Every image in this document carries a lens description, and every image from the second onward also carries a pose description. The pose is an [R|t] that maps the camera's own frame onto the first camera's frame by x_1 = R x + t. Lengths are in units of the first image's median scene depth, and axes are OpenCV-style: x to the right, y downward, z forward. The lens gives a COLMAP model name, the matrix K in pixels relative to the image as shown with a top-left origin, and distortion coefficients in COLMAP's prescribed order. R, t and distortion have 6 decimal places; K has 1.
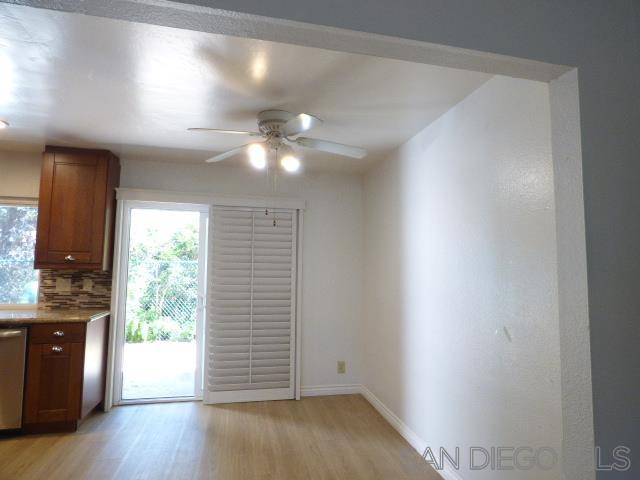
lens RADIAL K [[379.6, 0, 320.0], [0, 379.6, 240.0], [0, 0, 1]] dist [0.006714, 0.001317]
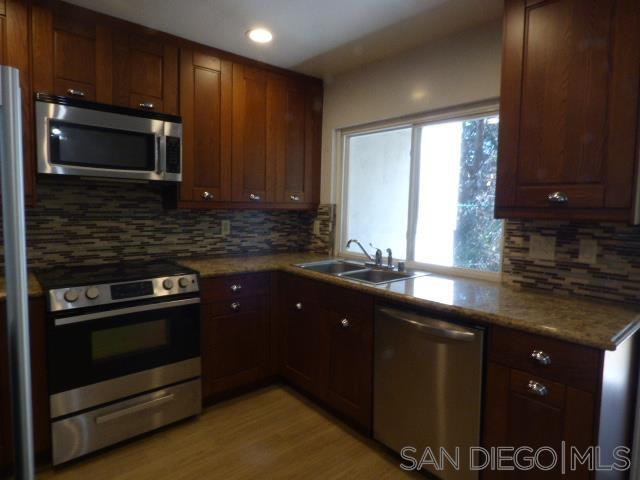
lens RADIAL K [[379.6, 0, 320.0], [0, 379.6, 240.0], [0, 0, 1]] dist [-0.026996, -0.000417]
pose [[0.467135, 0.067272, -0.881623, -0.345654], [0.061397, 0.992227, 0.108243, 0.028957], [0.882052, -0.104693, 0.459374, 0.469637]]
